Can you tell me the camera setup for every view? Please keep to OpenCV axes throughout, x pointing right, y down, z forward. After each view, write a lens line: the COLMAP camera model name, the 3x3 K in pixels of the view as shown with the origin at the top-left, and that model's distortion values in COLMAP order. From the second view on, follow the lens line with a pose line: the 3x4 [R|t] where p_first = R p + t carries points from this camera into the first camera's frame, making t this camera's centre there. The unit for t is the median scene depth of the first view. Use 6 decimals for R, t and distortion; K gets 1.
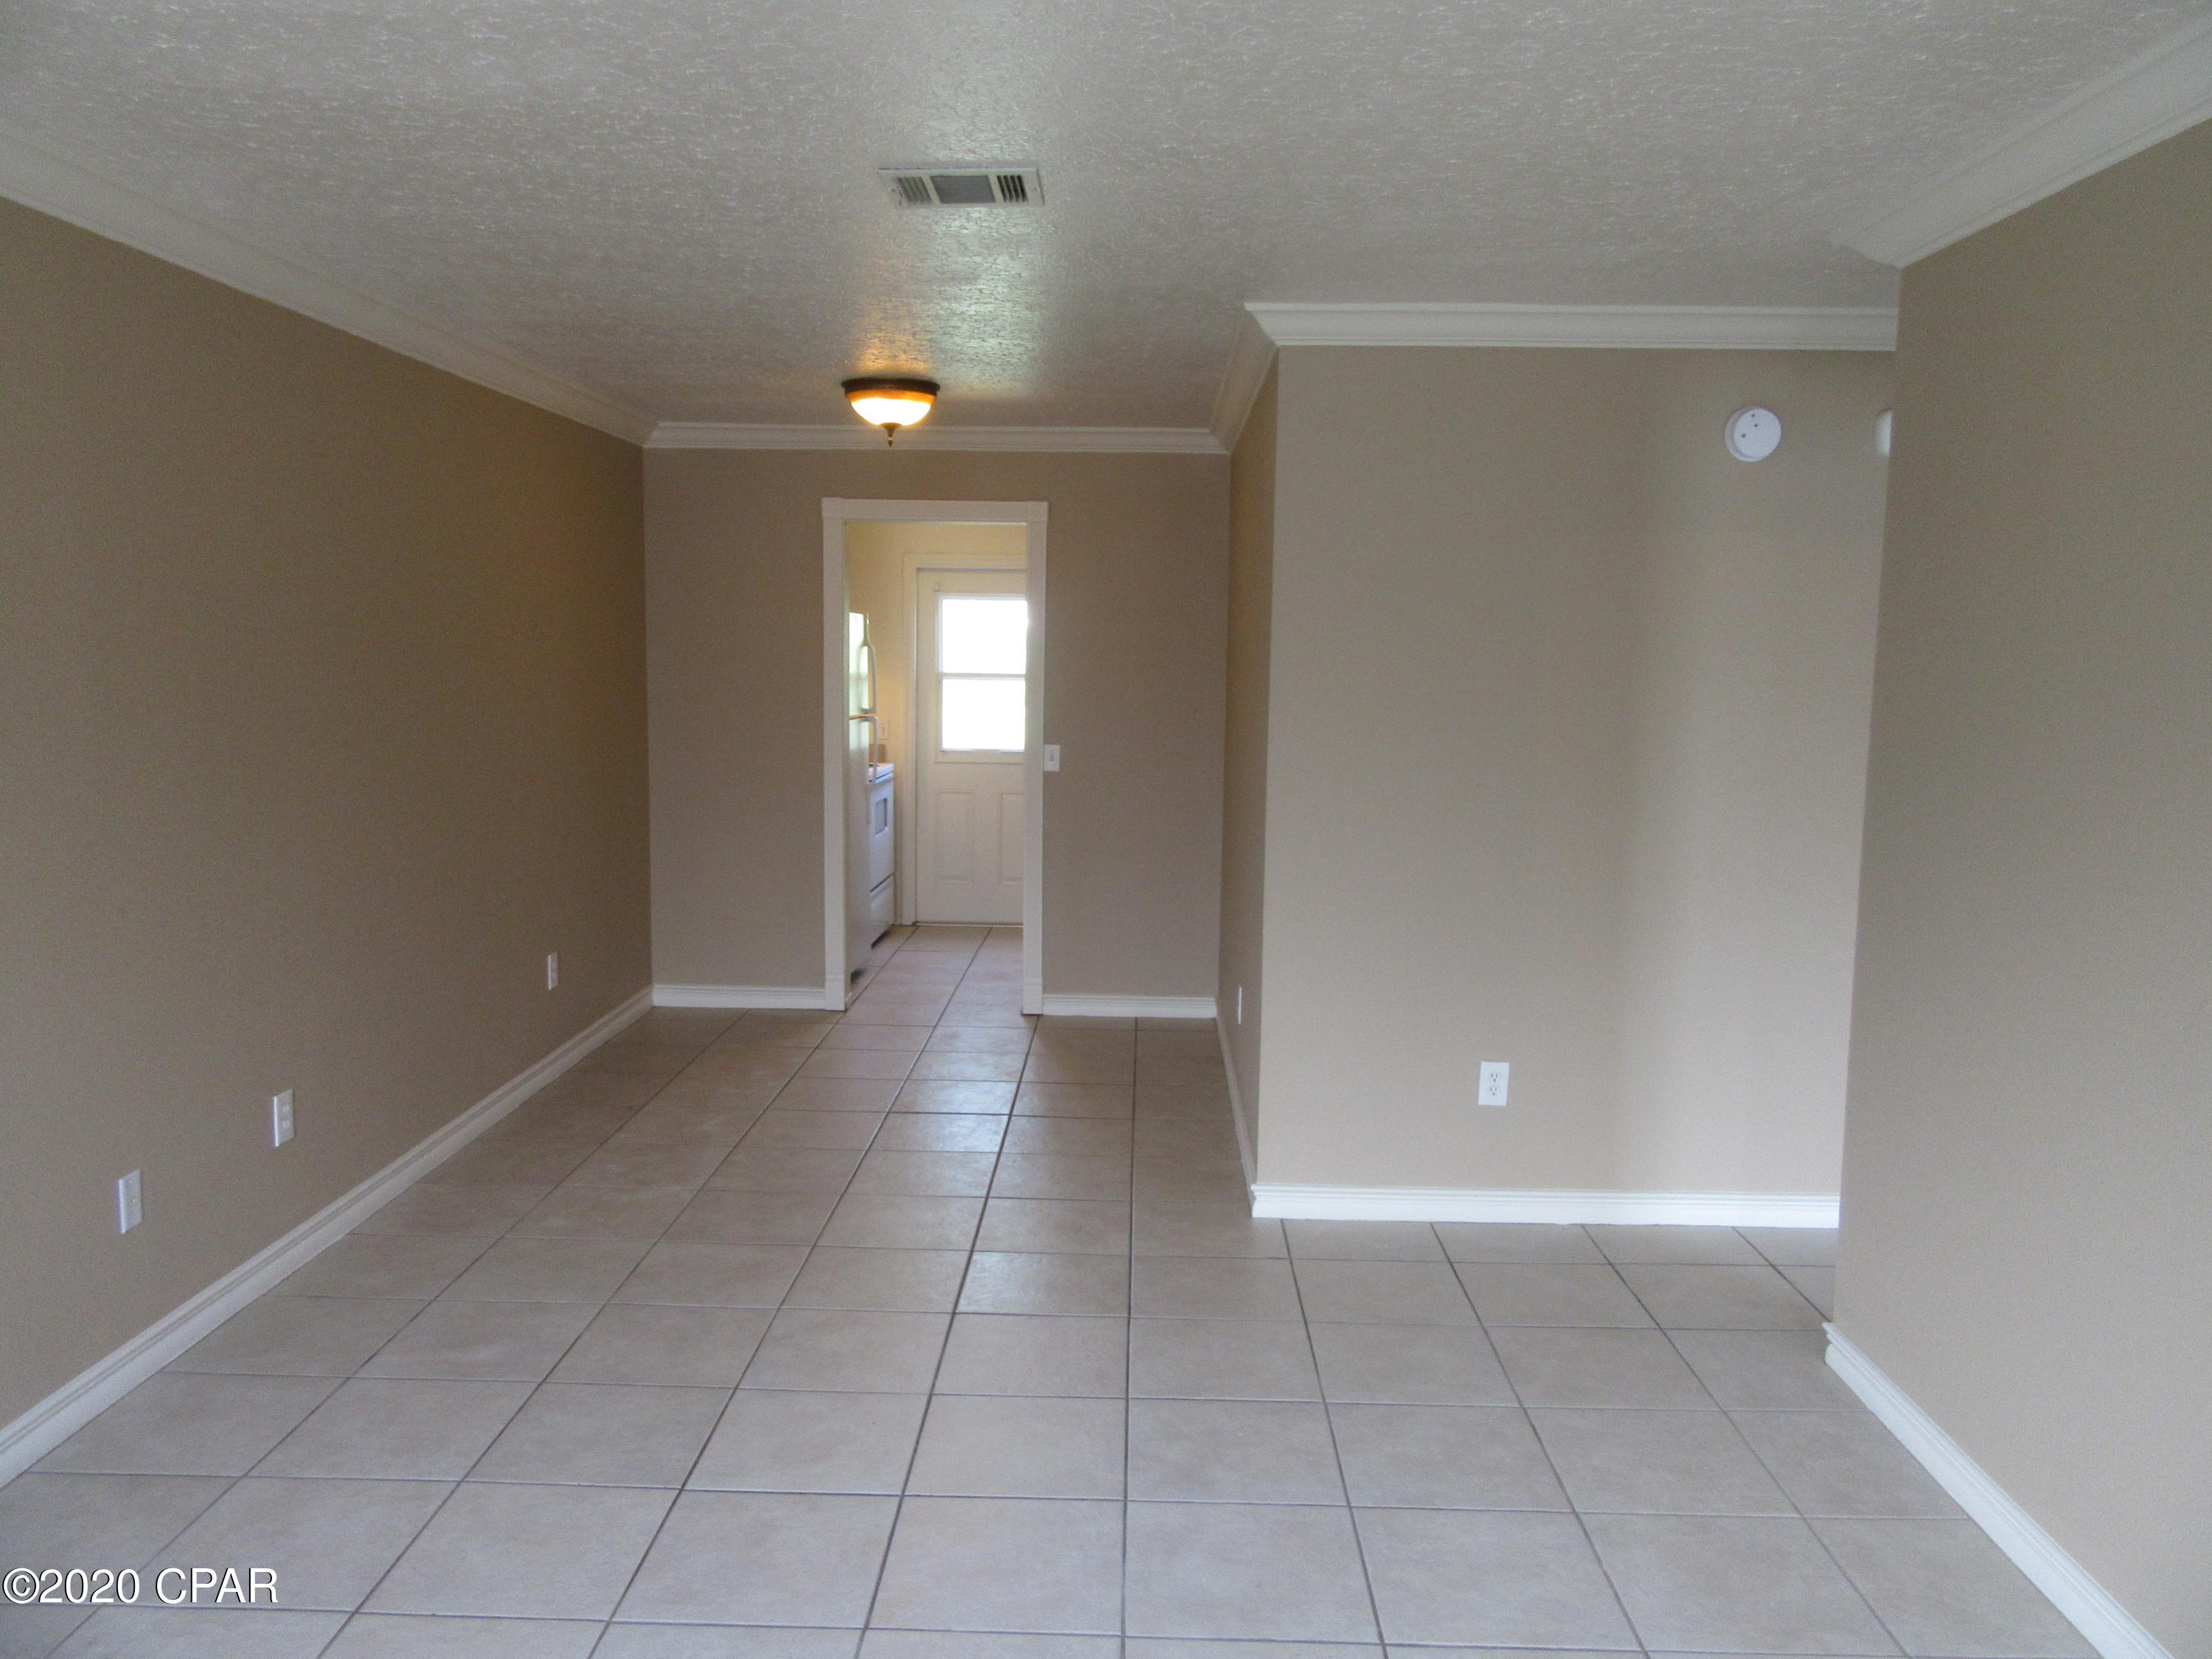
lens RADIAL K [[1633.8, 0, 1106.0], [0, 1633.8, 829.5], [0, 0, 1]] dist [-0.035548, 0.052633]
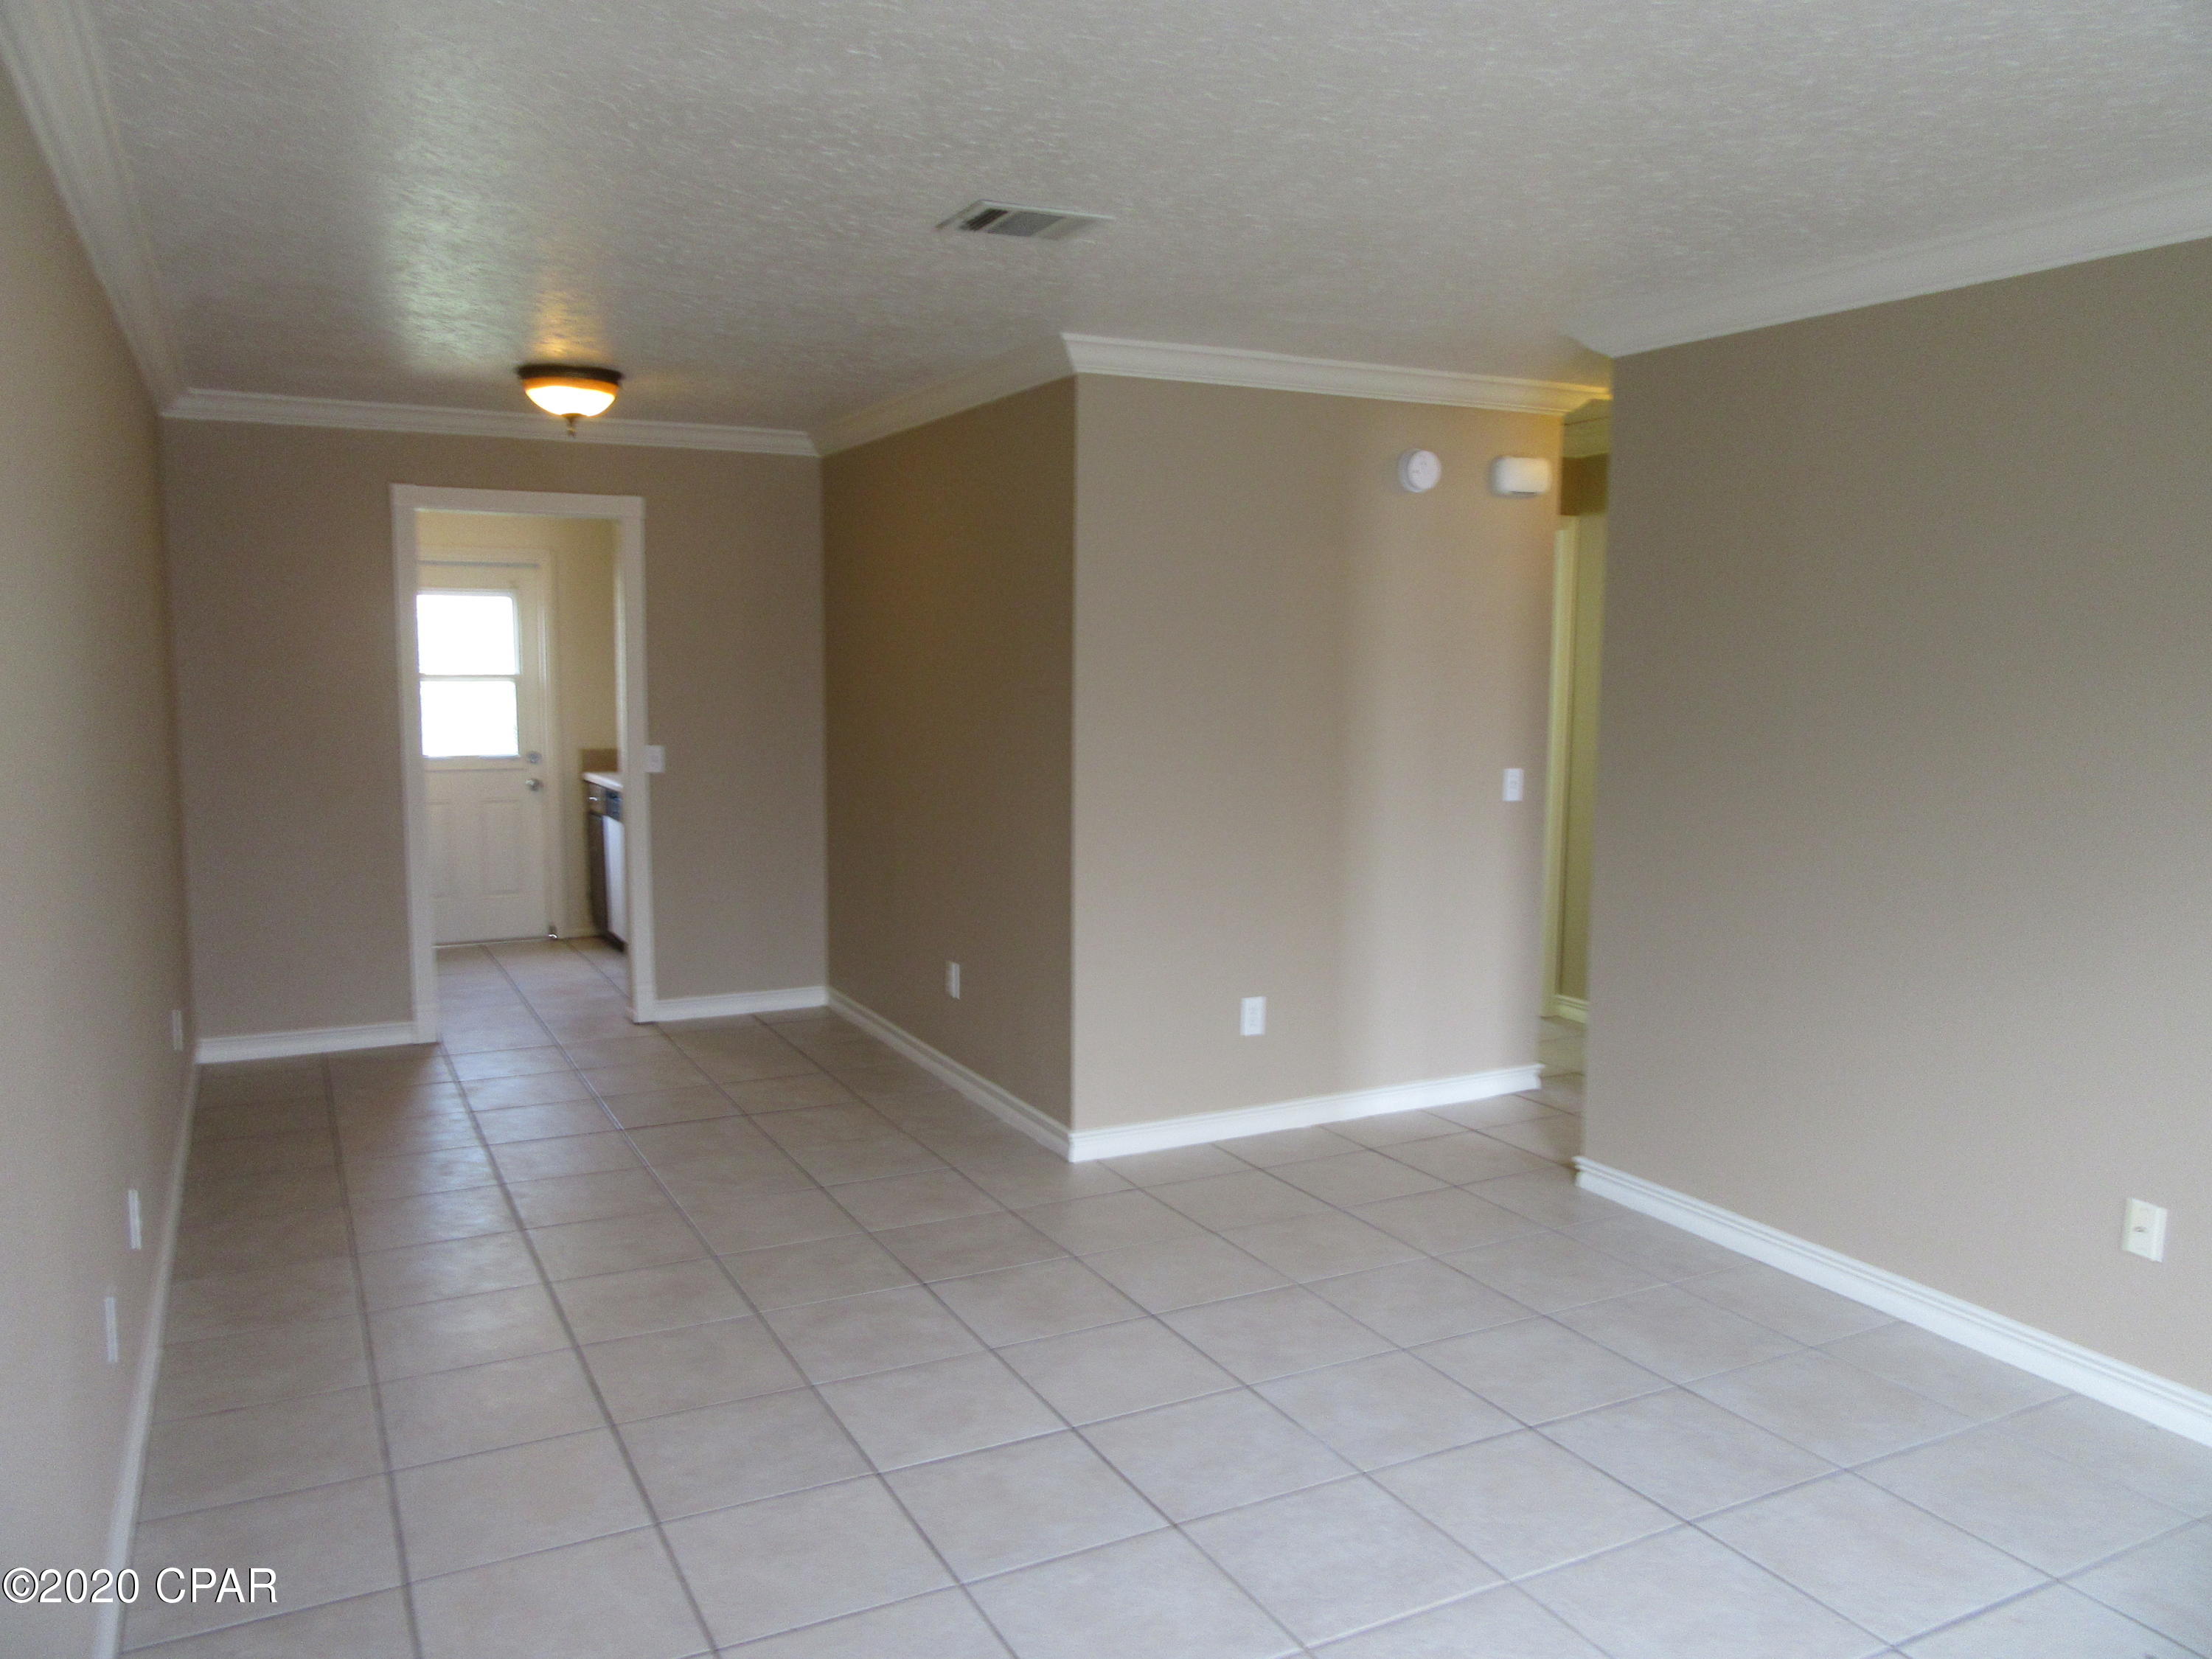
lens RADIAL K [[1633.8, 0, 1106.0], [0, 1633.8, 829.5], [0, 0, 1]] dist [-0.035548, 0.052633]
pose [[0.877430, -0.061998, 0.475682, -0.326078], [0.059748, 0.998016, 0.019867, -0.005937], [-0.475970, 0.010989, 0.879393, 0.014924]]
